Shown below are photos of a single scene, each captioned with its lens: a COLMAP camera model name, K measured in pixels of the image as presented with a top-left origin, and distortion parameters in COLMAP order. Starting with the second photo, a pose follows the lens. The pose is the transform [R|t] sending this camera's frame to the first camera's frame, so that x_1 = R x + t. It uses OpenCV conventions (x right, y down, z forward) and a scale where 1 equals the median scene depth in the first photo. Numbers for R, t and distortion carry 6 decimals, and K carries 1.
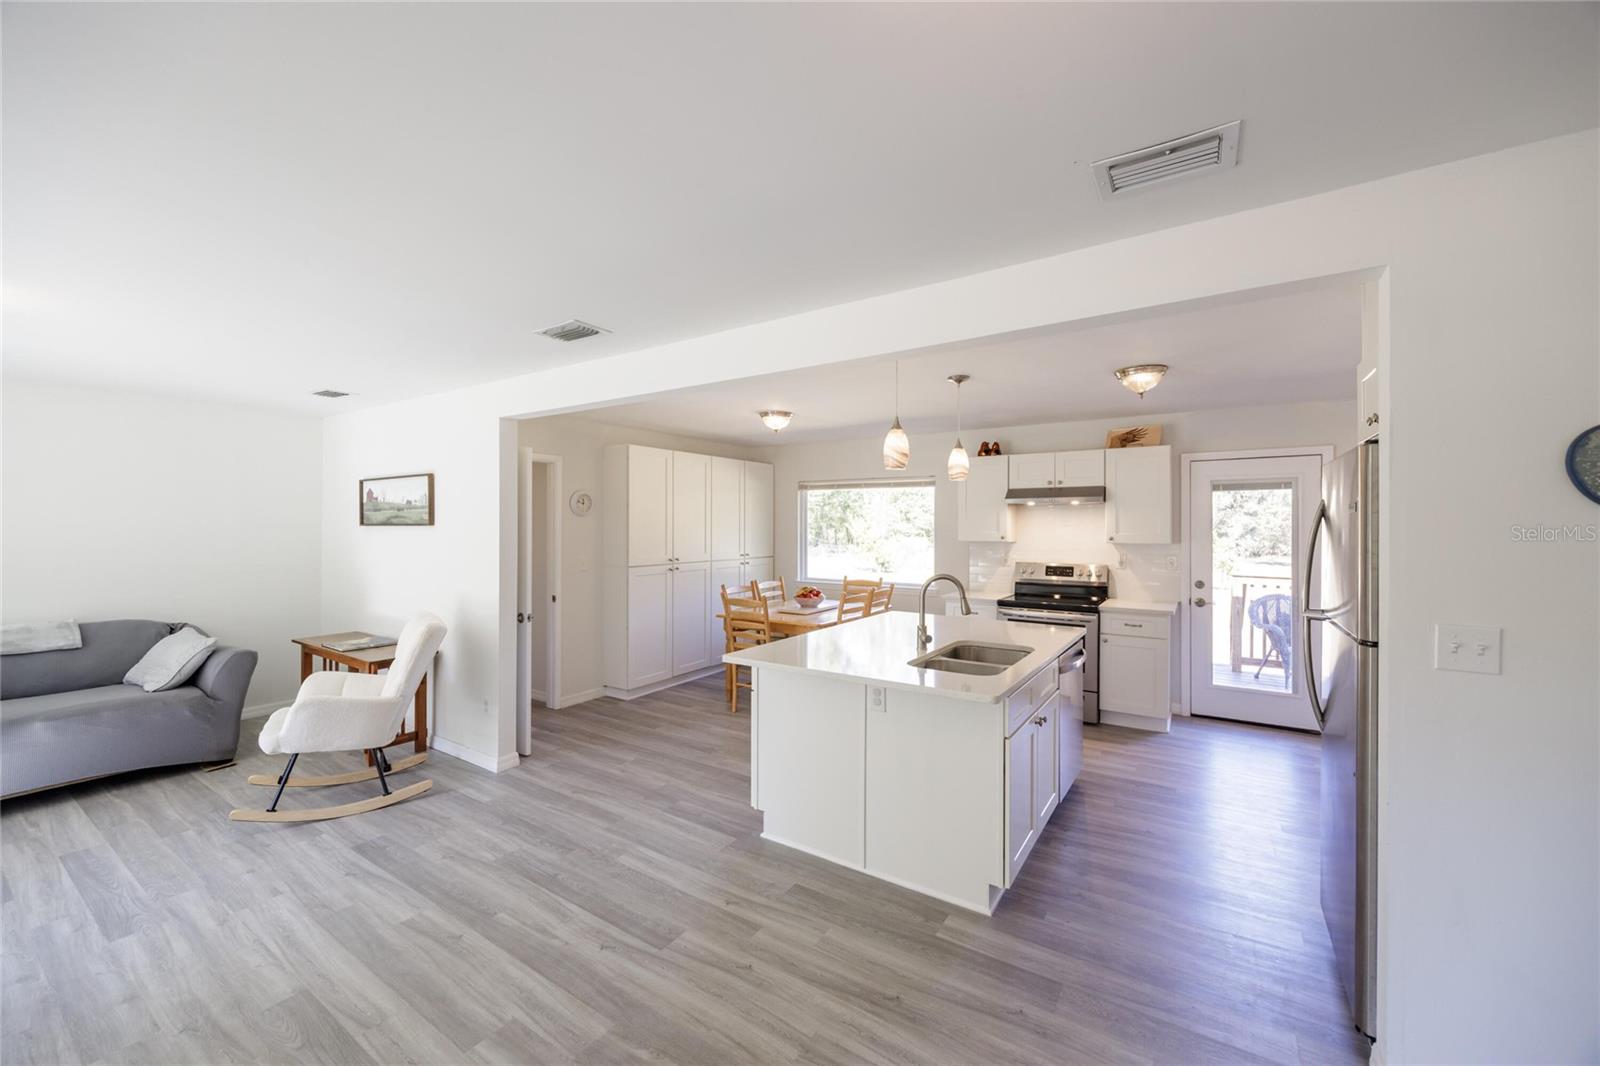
lens RADIAL K [[613.3, 0, 809.3], [0, 613.3, 529.2], [0, 0, 1]] dist [-0.003131, -0.000185]
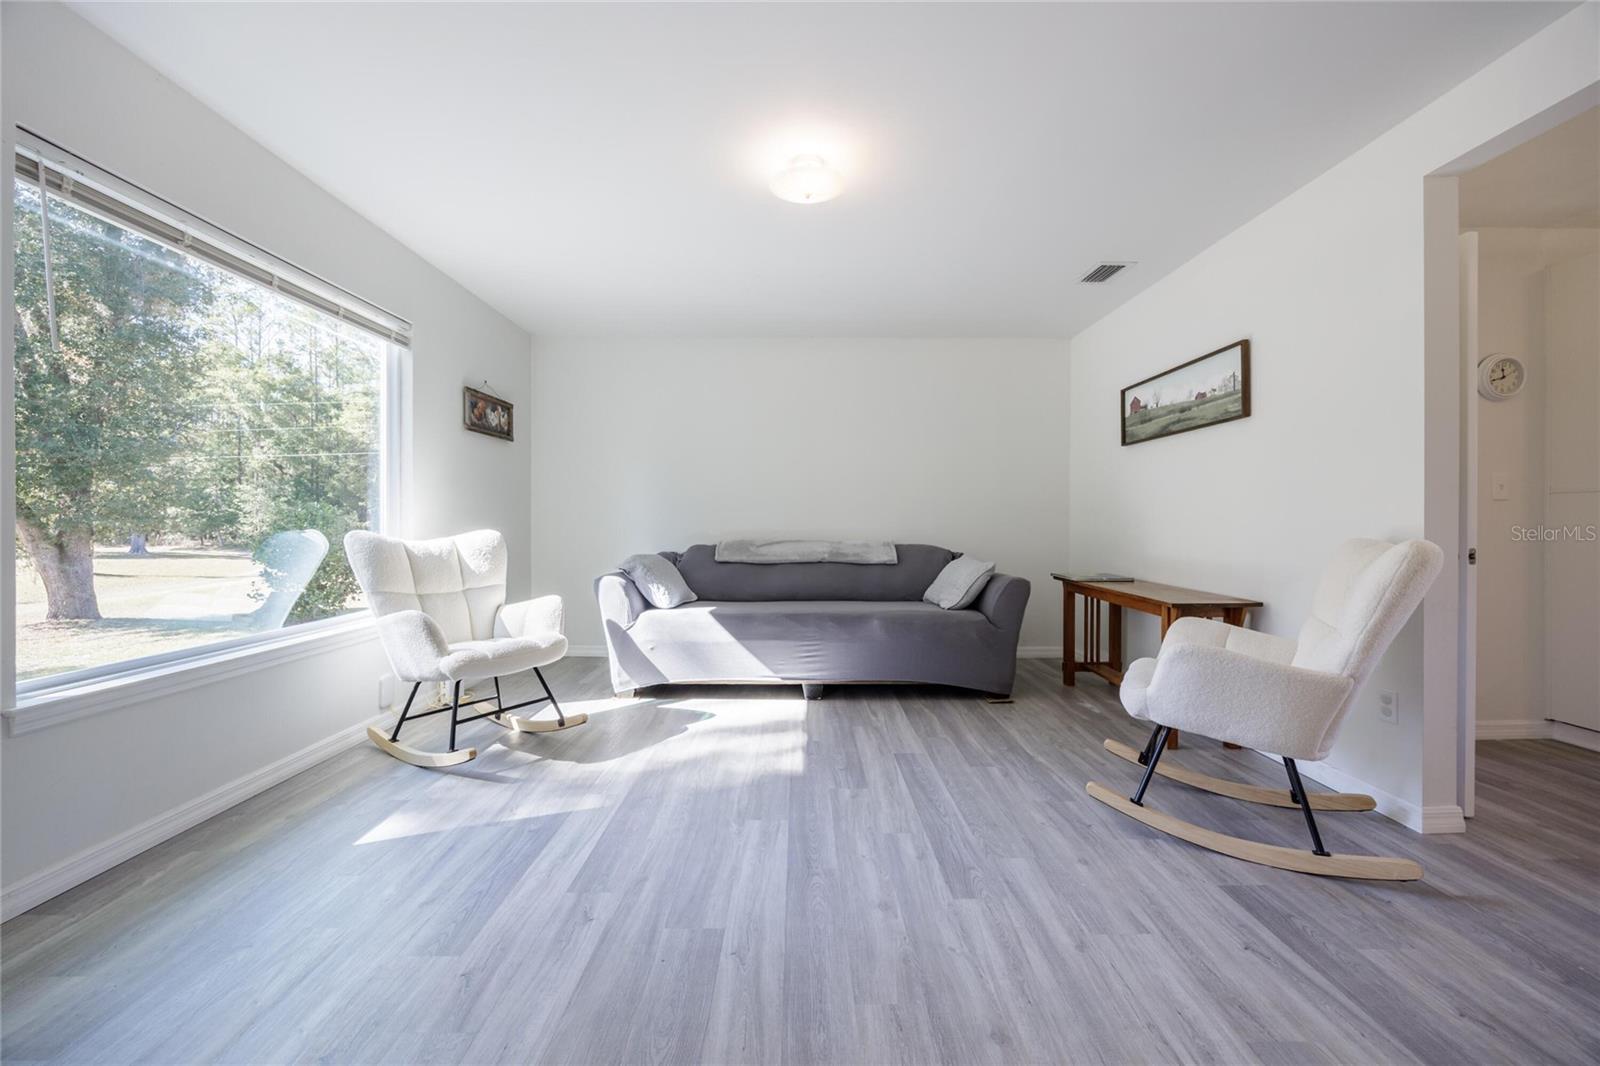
lens RADIAL K [[613.3, 0, 814.0], [0, 613.3, 519.9], [0, 0, 1]] dist [-0.003131, -0.000185]
pose [[0.563131, -0.004853, -0.826354, -0.328307], [-0.002668, 0.999967, -0.007691, 0.114146], [0.826364, 0.006536, 0.563099, 0.226622]]
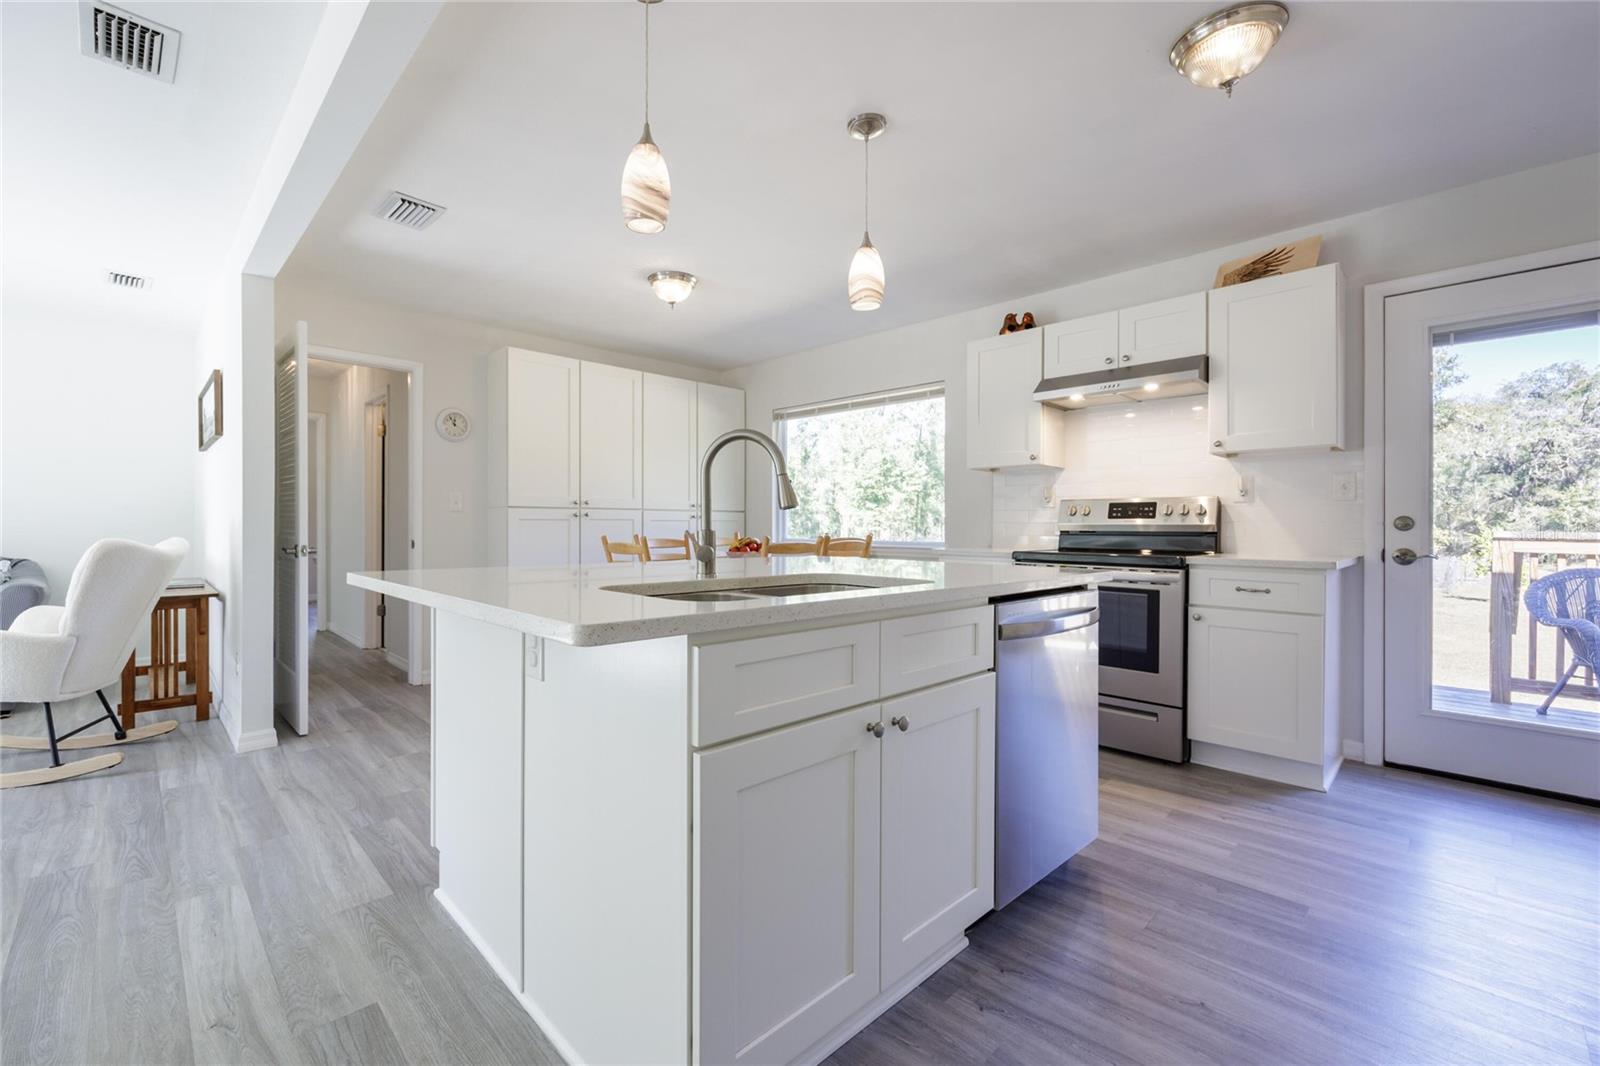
lens RADIAL K [[669.8, 0, 751.7], [0, 669.8, 530.5], [0, 0, 1]] dist [-0.001331, -0.001125]
pose [[0.969112, 0.003595, -0.246594, 0.261137], [-0.003211, 0.999993, 0.001958, 0.112572], [0.246599, -0.001106, 0.969117, 0.333510]]
